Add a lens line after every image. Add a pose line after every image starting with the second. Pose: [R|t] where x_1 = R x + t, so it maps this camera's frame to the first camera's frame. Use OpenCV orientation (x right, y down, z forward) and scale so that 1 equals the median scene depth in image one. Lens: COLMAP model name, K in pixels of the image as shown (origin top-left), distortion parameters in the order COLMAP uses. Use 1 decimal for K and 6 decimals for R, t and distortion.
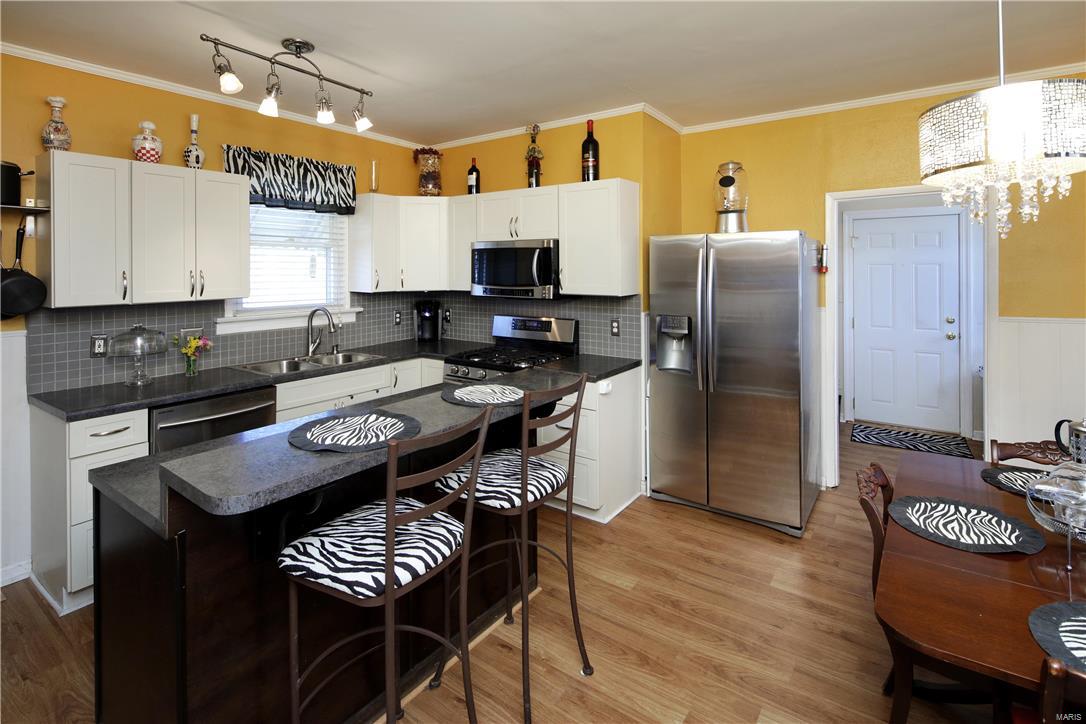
lens RADIAL K [[515.7, 0, 543.0], [0, 515.7, 362.0], [0, 0, 1]] dist [0.001447, 0.000138]
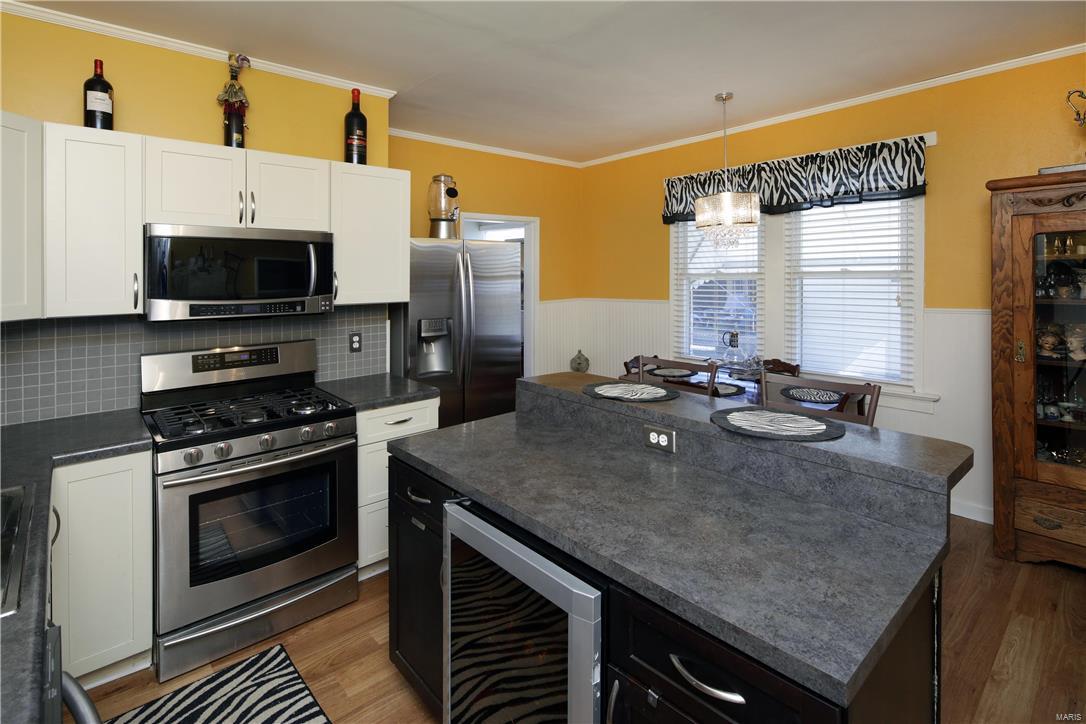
lens RADIAL K [[515.7, 0, 543.0], [0, 515.7, 362.0], [0, 0, 1]] dist [0.001447, 0.000138]
pose [[0.231303, -0.164425, 0.958886, -0.684394], [0.183390, 0.975314, 0.123005, -0.094081], [-0.955441, 0.147399, 0.255747, 0.566723]]
